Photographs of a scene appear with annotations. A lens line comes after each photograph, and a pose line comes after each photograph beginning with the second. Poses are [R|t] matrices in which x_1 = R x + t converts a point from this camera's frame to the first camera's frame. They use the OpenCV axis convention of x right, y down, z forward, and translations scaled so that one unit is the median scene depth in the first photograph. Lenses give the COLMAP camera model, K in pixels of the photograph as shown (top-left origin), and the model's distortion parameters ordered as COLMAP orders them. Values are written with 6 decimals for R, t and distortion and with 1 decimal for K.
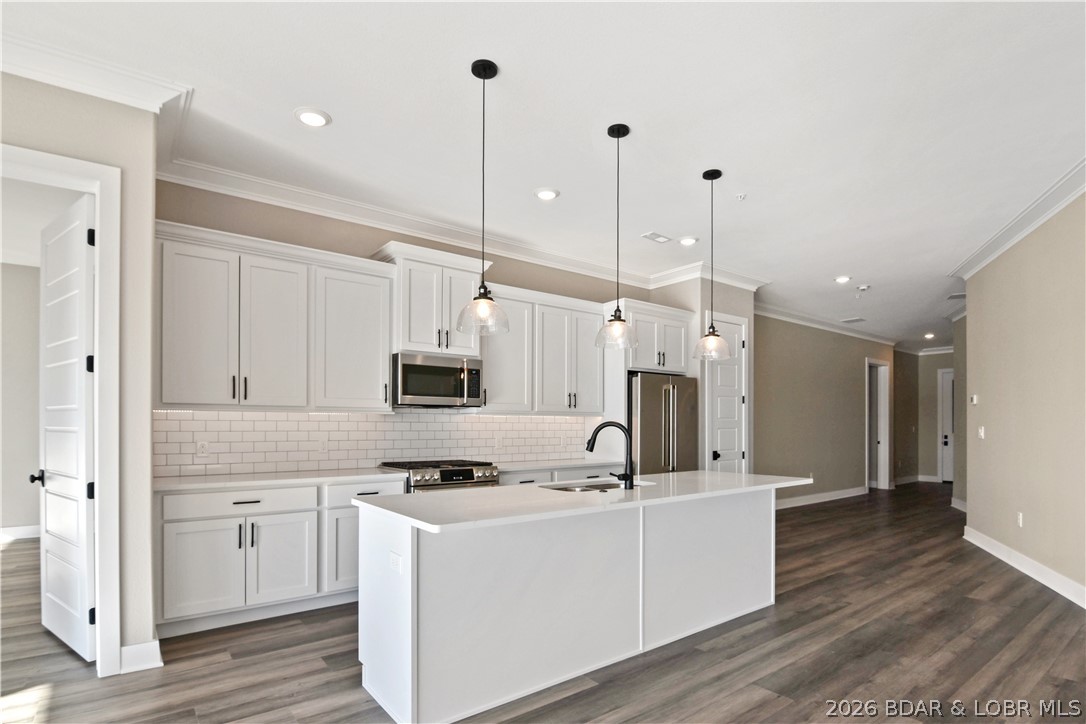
lens RADIAL K [[546.2, 0, 549.2], [0, 546.2, 421.1], [0, 0, 1]] dist [-0.010699, -0.006890]
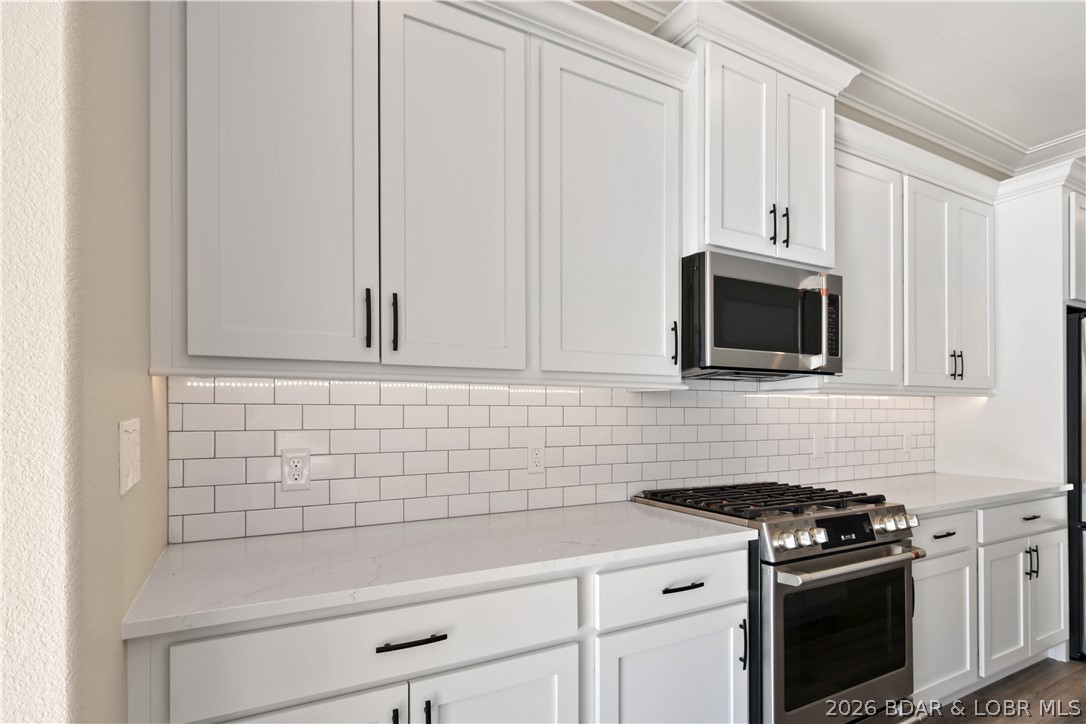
lens RADIAL K [[561.8, 0, 549.1], [0, 561.8, 407.7], [0, 0, 1]] dist [0.001290, 0.000038]
pose [[0.988426, -0.002116, -0.151688, -0.311612], [0.002341, 0.999996, 0.001309, 0.001121], [0.151685, -0.001649, 0.988428, 0.495860]]
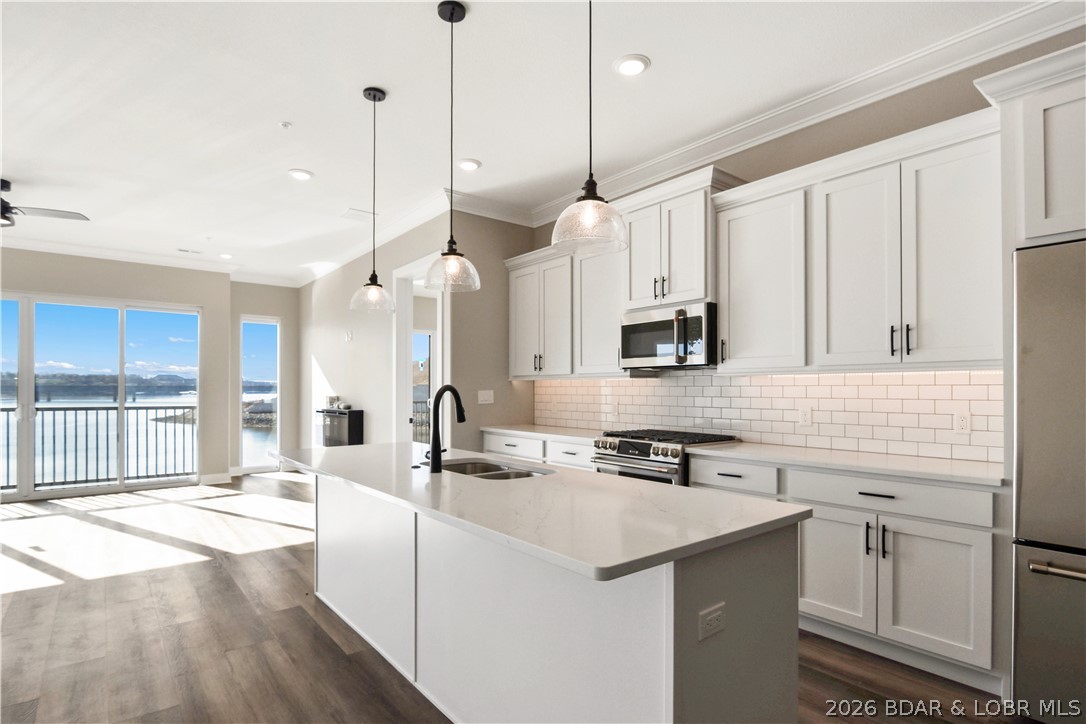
lens RADIAL K [[546.2, 0, 550.1], [0, 546.2, 391.2], [0, 0, 1]] dist [-0.010699, -0.006890]
pose [[0.029169, -0.000708, -0.999574, 0.636751], [0.007323, 0.999973, -0.000494, 0.008544], [0.999548, -0.007305, 0.029173, 0.792721]]
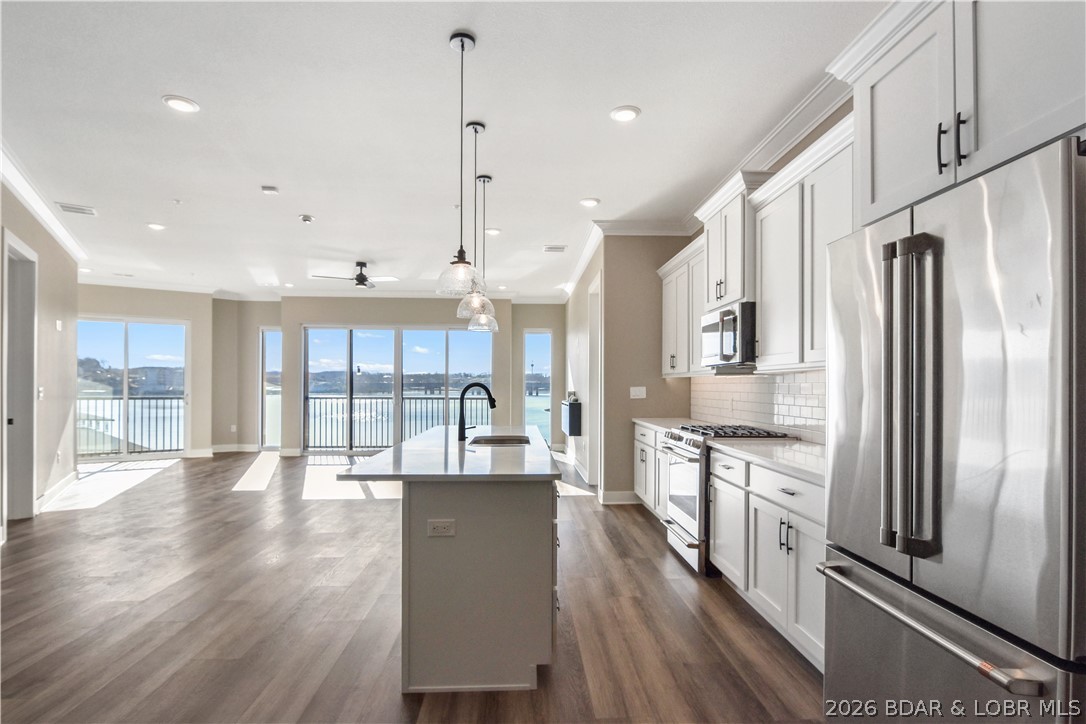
lens RADIAL K [[546.2, 0, 544.9], [0, 546.2, 393.6], [0, 0, 1]] dist [-0.010699, -0.006890]
pose [[-0.576051, 0.006469, -0.817388, 0.691769], [0.001417, 0.999975, 0.006915, 0.012188], [0.817413, 0.002825, -0.576046, 1.263850]]
